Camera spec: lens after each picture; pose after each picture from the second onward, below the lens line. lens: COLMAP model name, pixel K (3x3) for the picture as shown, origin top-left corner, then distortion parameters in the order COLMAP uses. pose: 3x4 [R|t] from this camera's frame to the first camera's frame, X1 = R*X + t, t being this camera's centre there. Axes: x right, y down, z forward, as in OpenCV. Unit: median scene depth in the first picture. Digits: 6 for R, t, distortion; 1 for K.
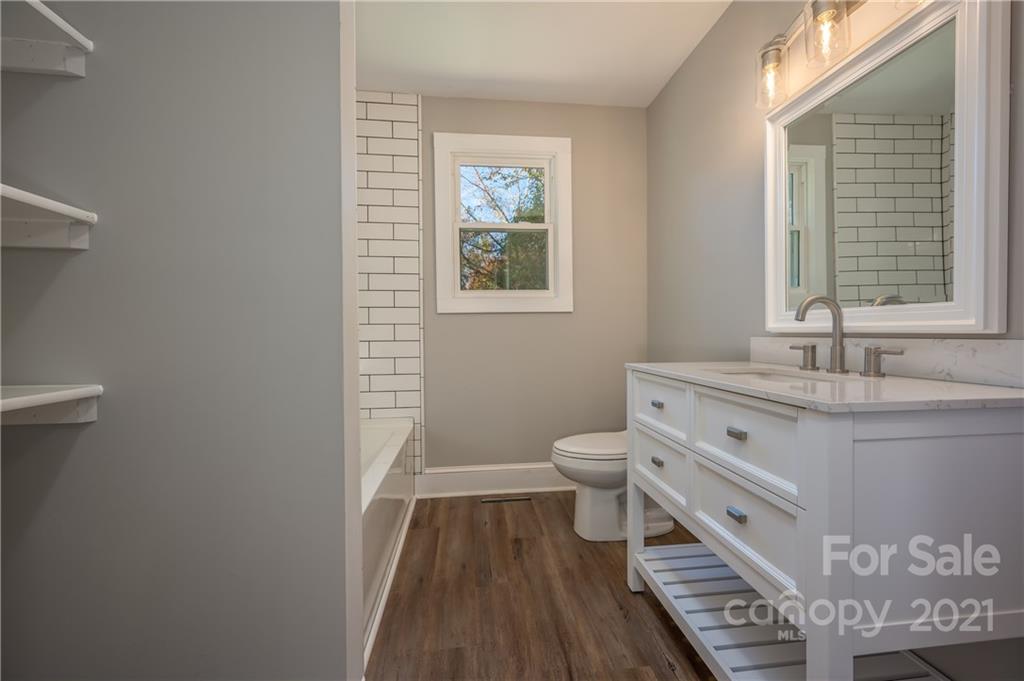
lens RADIAL K [[400.3, 0, 515.0], [0, 400.3, 345.6], [0, 0, 1]] dist [0.000707, 0.000006]
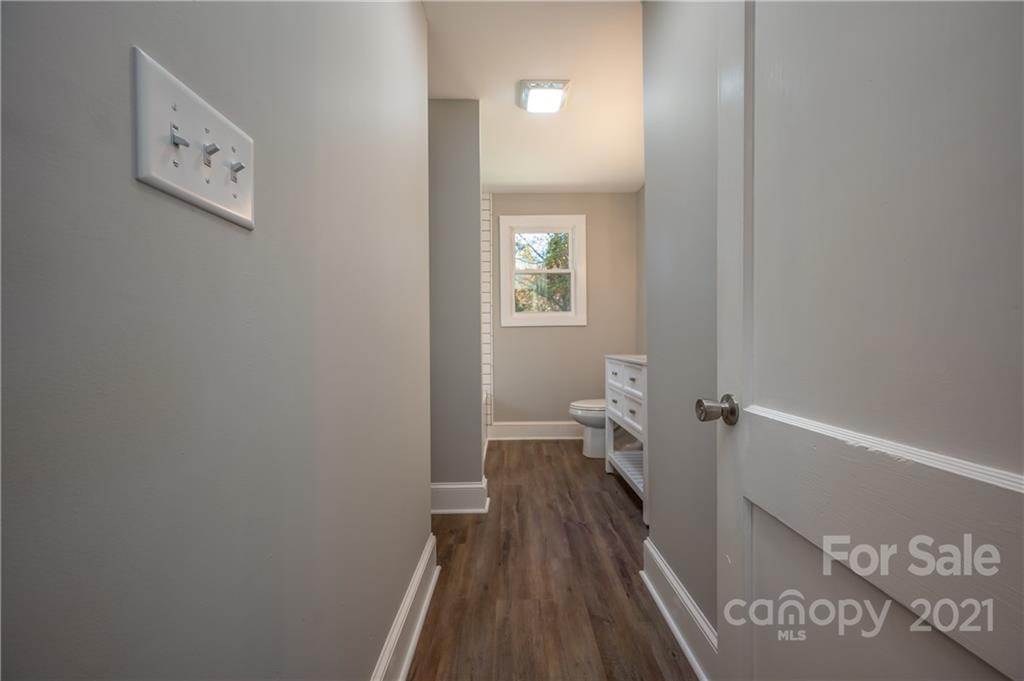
lens RADIAL K [[400.3, 0, 515.0], [0, 400.3, 345.6], [0, 0, 1]] dist [0.000707, 0.000006]
pose [[0.994409, 0.002266, -0.105577, 0.039375], [-0.003601, 0.999916, -0.012455, 0.019914], [0.105540, 0.012766, 0.994333, -0.725165]]
